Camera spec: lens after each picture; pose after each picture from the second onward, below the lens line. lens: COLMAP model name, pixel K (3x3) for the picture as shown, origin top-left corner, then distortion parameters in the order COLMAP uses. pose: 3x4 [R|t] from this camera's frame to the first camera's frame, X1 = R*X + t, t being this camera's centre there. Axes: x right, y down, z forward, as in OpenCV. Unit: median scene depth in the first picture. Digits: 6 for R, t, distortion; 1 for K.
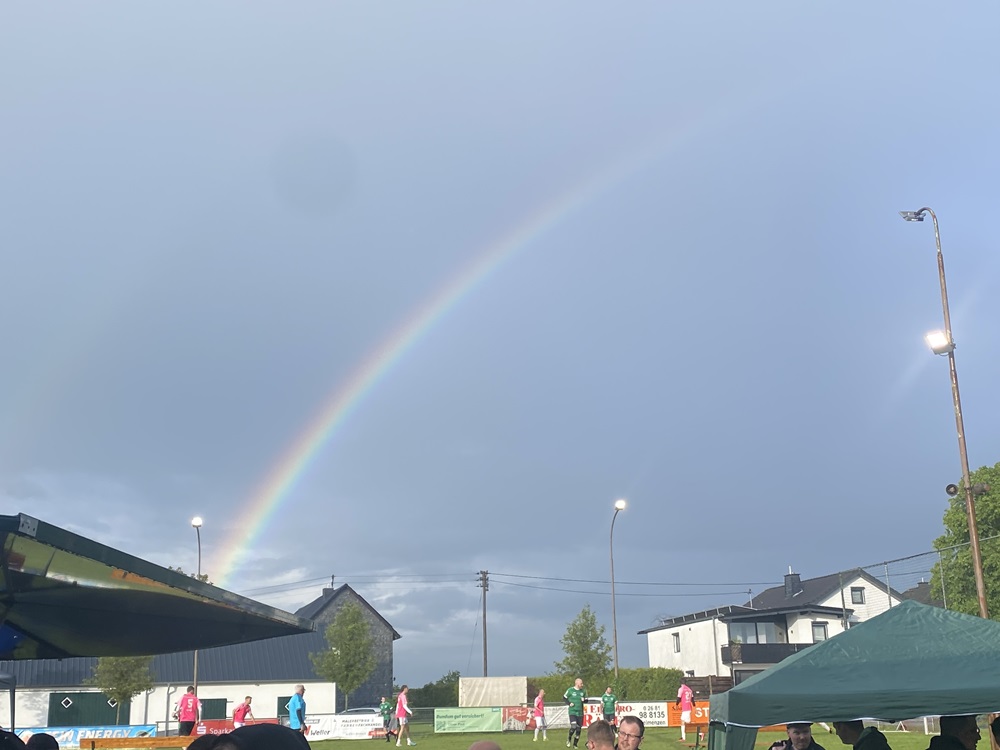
lens RADIAL K [[1271.6, 0, 498.2], [0, 1271.6, 375.4], [0, 0, 1]] dist [0.069482, 0.000000]
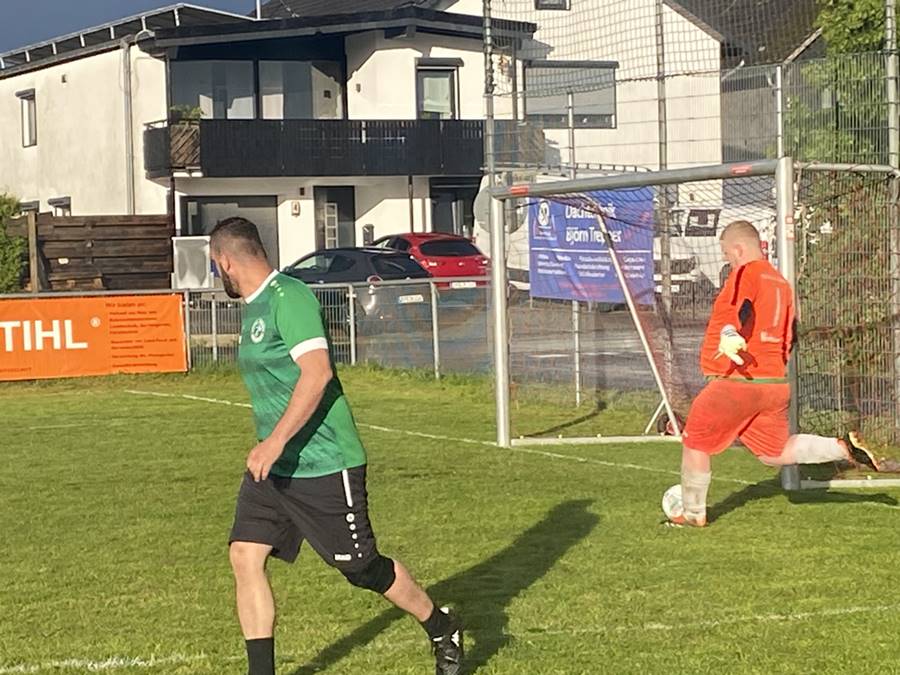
lens RADIAL K [[2776.1, 0, 450.1], [0, 2776.1, 337.8], [0, 0, 1]] dist [-0.022061, 0.000000]
pose [[0.975820, -0.006874, 0.218467, 0.091294], [-0.052740, 0.962567, 0.265862, 0.066725], [-0.212117, -0.270955, 0.938930, 0.282256]]
